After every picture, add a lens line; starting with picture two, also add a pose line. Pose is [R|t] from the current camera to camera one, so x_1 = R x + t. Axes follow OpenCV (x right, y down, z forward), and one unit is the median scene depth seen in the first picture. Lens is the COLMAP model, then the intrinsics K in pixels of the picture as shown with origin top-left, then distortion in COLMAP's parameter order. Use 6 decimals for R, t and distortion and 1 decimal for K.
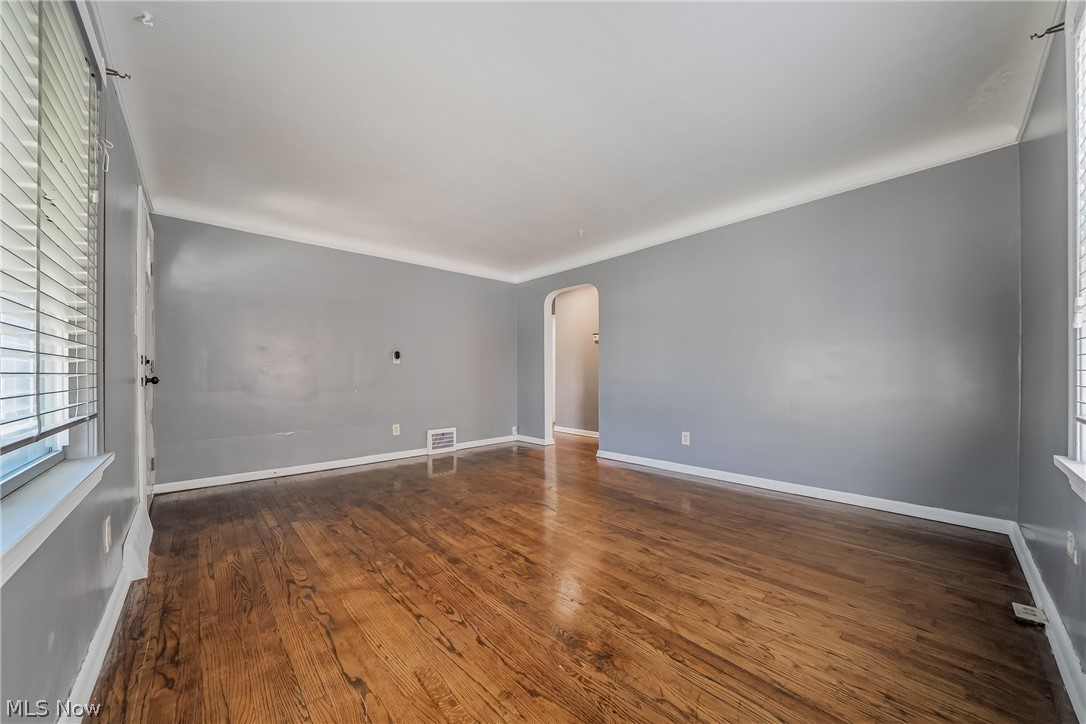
lens RADIAL K [[374.3, 0, 542.7], [0, 374.3, 373.7], [0, 0, 1]] dist [-0.004455, 0.000356]
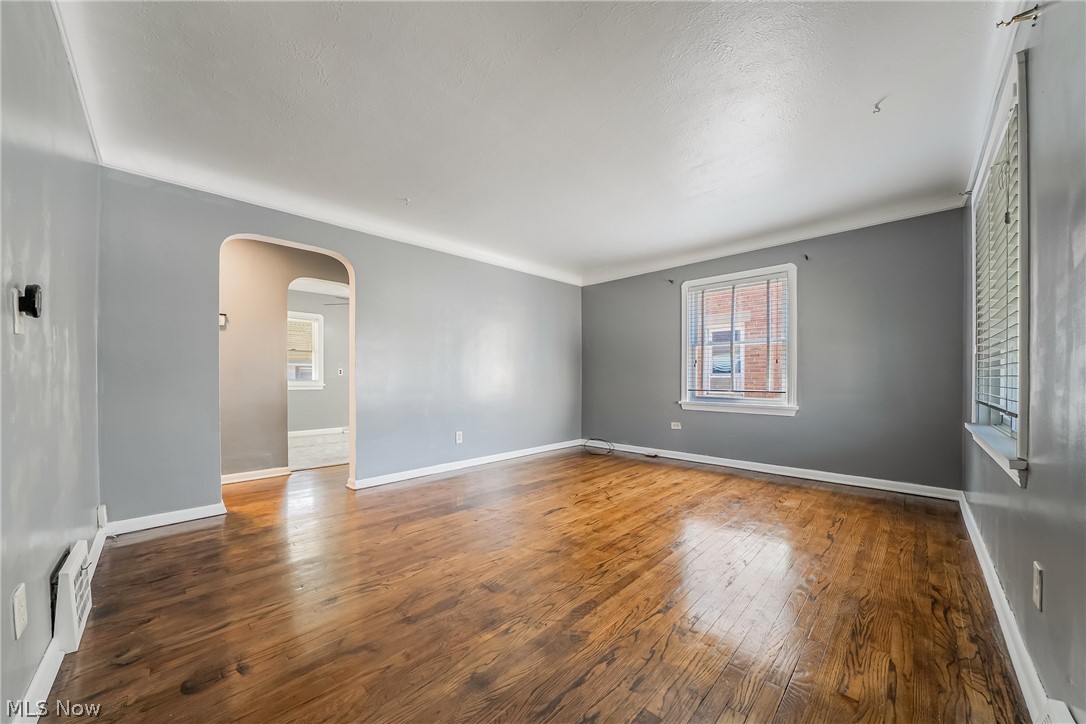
lens RADIAL K [[374.3, 0, 536.8], [0, 374.3, 379.8], [0, 0, 1]] dist [-0.004455, 0.000356]
pose [[-0.027520, 0.004528, 0.999611, -1.139371], [-0.003225, 0.999984, -0.004618, 0.007687], [-0.999616, -0.003351, -0.027505, 1.225657]]
